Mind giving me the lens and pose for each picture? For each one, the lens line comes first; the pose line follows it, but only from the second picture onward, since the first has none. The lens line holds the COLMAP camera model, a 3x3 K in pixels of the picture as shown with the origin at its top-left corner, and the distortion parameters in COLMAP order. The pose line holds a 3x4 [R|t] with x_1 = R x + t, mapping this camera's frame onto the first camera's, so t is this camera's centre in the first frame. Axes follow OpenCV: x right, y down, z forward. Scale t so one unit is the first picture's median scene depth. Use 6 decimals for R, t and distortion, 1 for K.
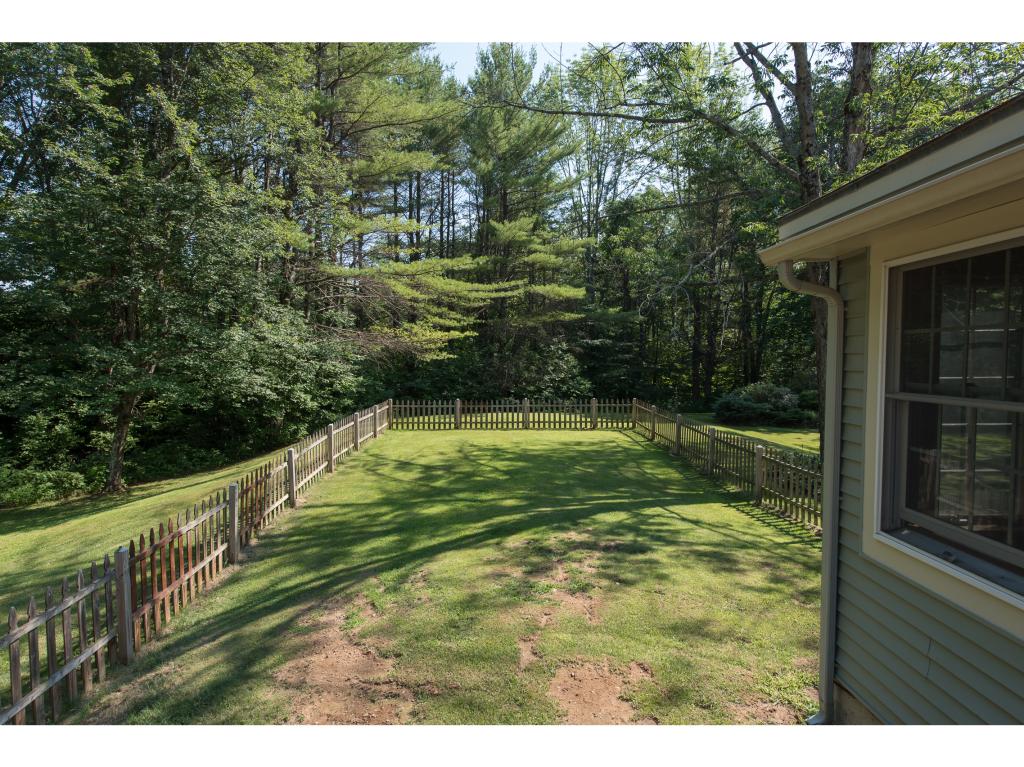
lens RADIAL K [[575.9, 0, 512.0], [0, 575.9, 383.5], [0, 0, 1]] dist [0.002904, -0.002601]
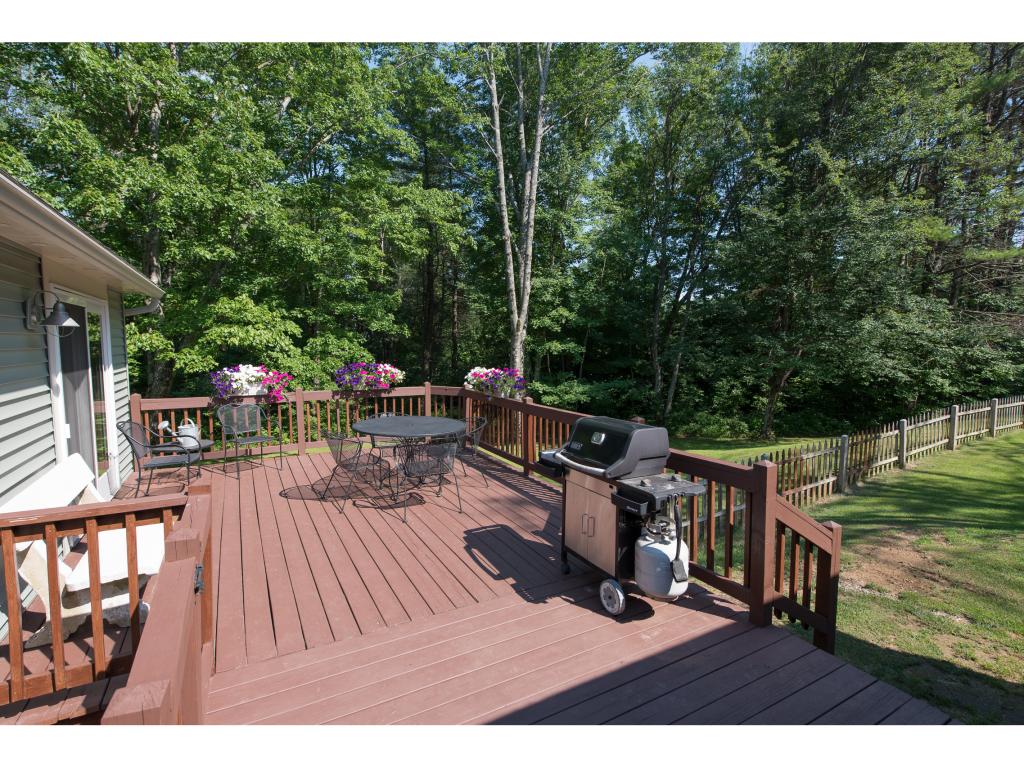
lens RADIAL K [[502.7, 0, 512.0], [0, 502.7, 383.5], [0, 0, 1]] dist [0.031503, -0.017324]
pose [[0.469501, 0.065063, -0.880531, 0.104982], [-0.037762, 0.997848, 0.053597, 0.008748], [0.882124, 0.008087, 0.470948, -0.139921]]
